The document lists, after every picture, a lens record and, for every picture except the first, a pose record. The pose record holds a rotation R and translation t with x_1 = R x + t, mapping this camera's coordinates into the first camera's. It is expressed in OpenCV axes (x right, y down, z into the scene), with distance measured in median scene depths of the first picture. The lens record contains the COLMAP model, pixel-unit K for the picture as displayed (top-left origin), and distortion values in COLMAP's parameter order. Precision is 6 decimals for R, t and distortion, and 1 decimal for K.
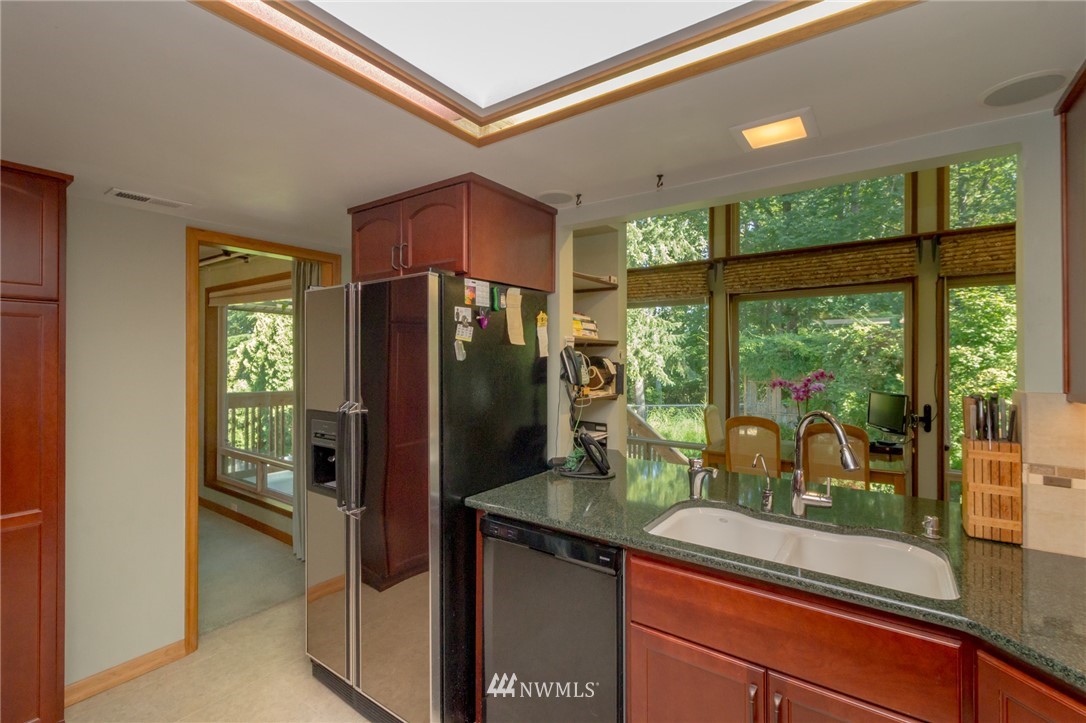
lens RADIAL K [[495.1, 0, 522.1], [0, 495.1, 354.9], [0, 0, 1]] dist [0.003258, 0.000335]
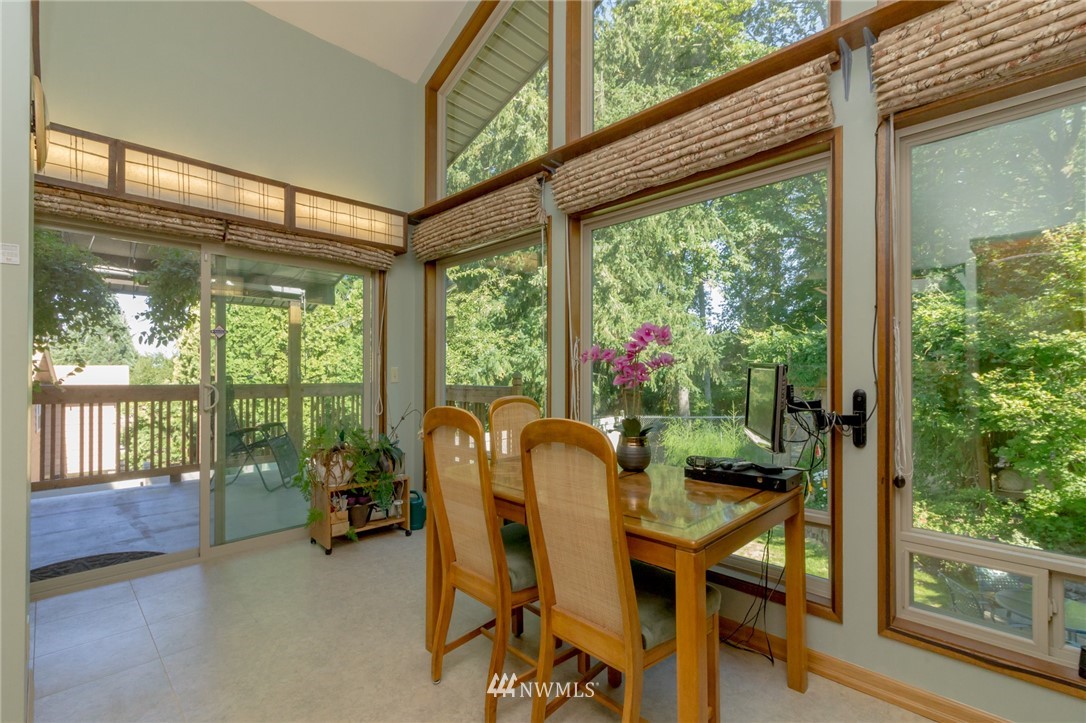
lens RADIAL K [[495.1, 0, 546.5], [0, 495.1, 365.1], [0, 0, 1]] dist [0.003258, 0.000335]
pose [[0.989553, 0.002424, -0.144148, 0.273647], [-0.003729, 0.999954, -0.008782, 0.038142], [0.144120, 0.009228, 0.989517, 0.224726]]
